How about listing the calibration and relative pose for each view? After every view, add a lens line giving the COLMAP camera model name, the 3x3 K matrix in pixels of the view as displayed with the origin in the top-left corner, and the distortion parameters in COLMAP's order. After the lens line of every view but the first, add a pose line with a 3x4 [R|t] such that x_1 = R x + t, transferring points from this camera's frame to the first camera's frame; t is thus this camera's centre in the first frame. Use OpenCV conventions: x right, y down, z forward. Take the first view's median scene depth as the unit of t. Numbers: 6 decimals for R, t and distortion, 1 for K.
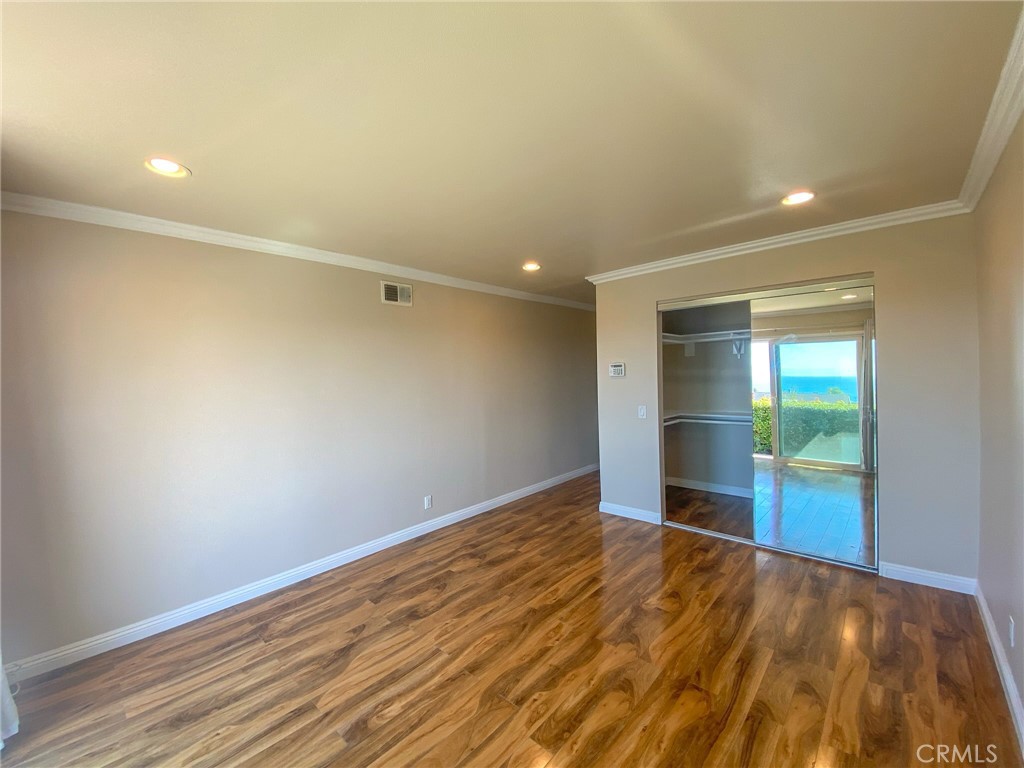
lens RADIAL K [[419.9, 0, 510.5], [0, 419.9, 387.4], [0, 0, 1]] dist [0.004535, -0.010754]
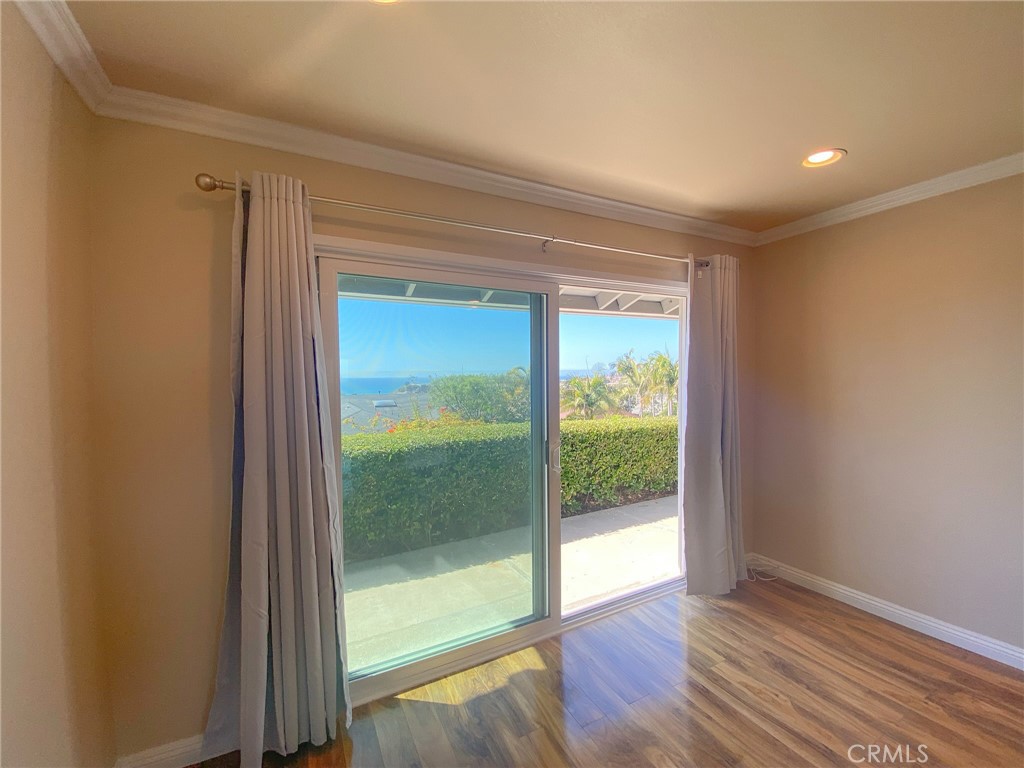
lens RADIAL K [[419.9, 0, 507.2], [0, 419.9, 386.7], [0, 0, 1]] dist [0.004535, -0.010754]
pose [[-0.332279, 0.062870, -0.941084, 0.397982], [-0.001219, 0.997746, 0.067086, -0.021684], [0.943180, 0.023438, -0.331453, 0.562721]]
